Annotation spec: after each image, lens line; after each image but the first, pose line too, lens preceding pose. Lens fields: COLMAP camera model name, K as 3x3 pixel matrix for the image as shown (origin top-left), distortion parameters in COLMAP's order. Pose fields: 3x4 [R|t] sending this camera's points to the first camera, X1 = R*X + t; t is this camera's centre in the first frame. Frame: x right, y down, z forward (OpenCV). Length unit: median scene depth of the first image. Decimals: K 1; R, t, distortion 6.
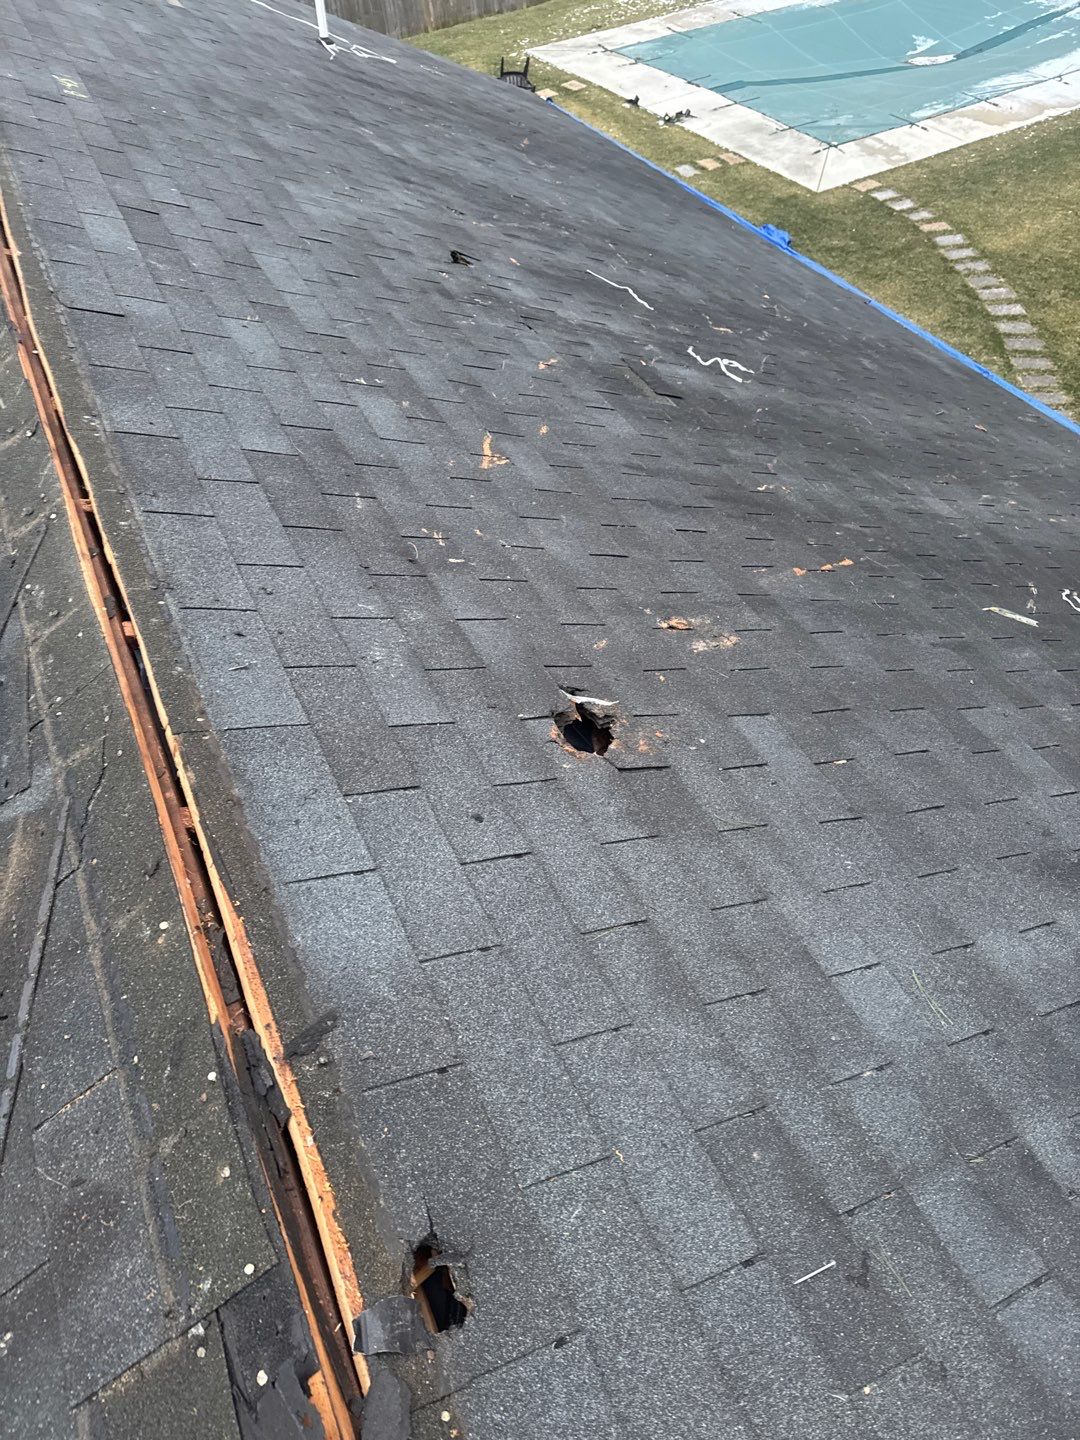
lens RADIAL K [[992.1, 0, 546.0], [0, 992.1, 734.2], [0, 0, 1]] dist [0.031081, -0.038762]
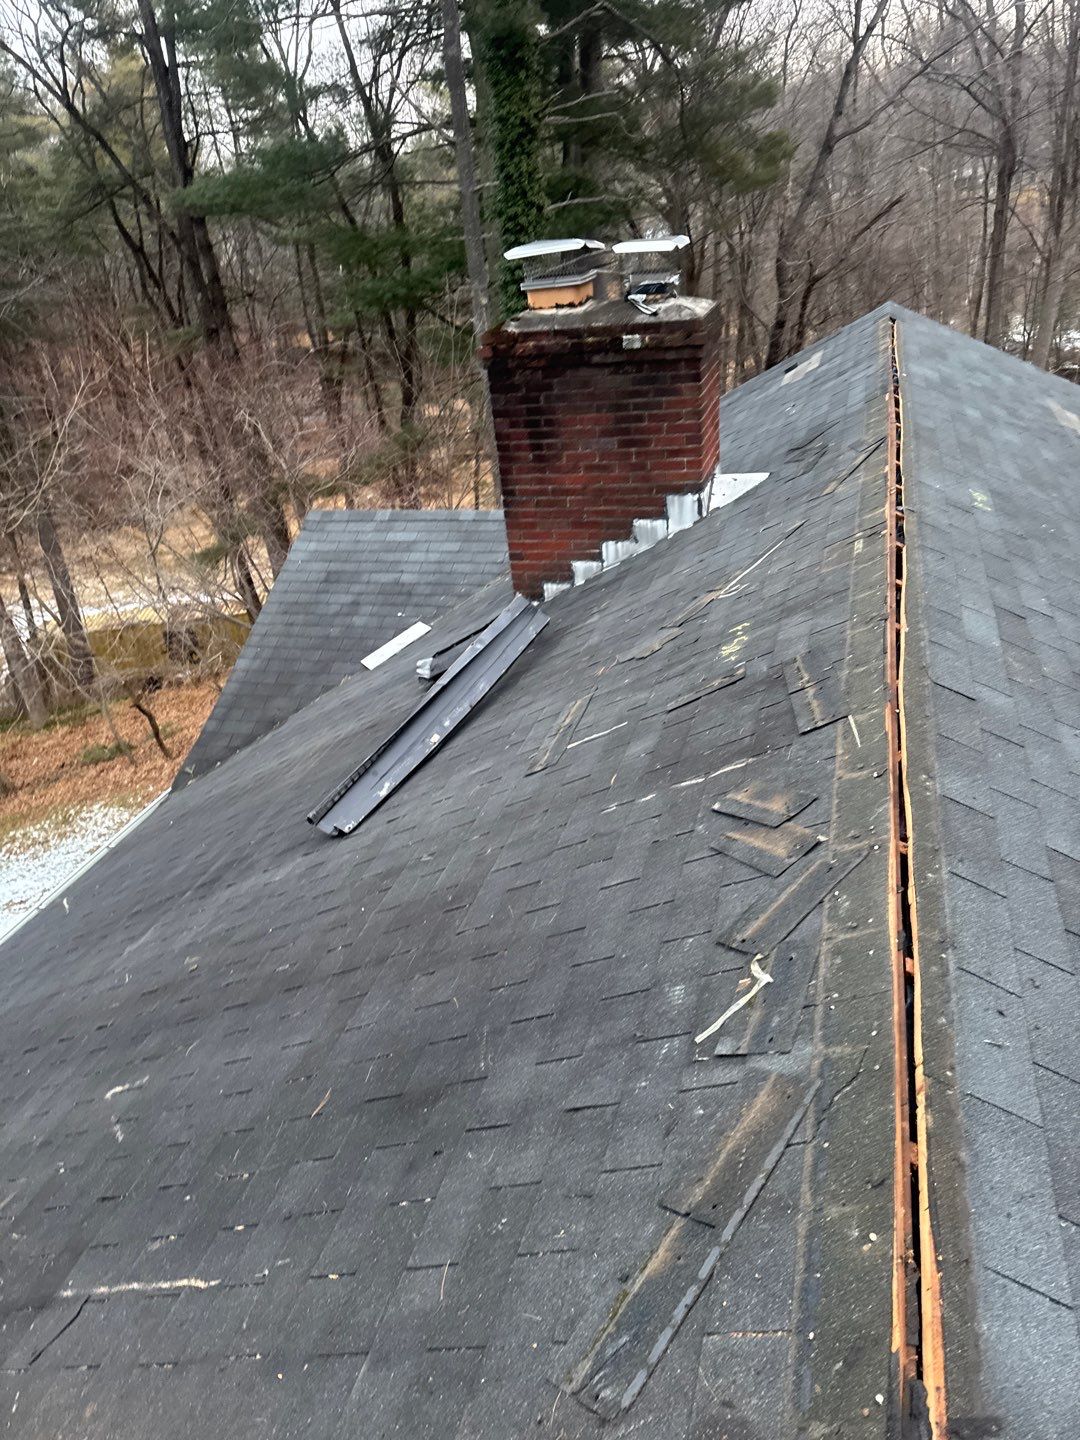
lens RADIAL K [[992.1, 0, 548.9], [0, 992.1, 732.4], [0, 0, 1]] dist [0.031081, -0.038762]
pose [[0.726417, 0.296429, -0.620039, -0.088621], [-0.475736, 0.867986, -0.142389, 0.023673], [0.495977, 0.398409, 0.771542, -0.207998]]
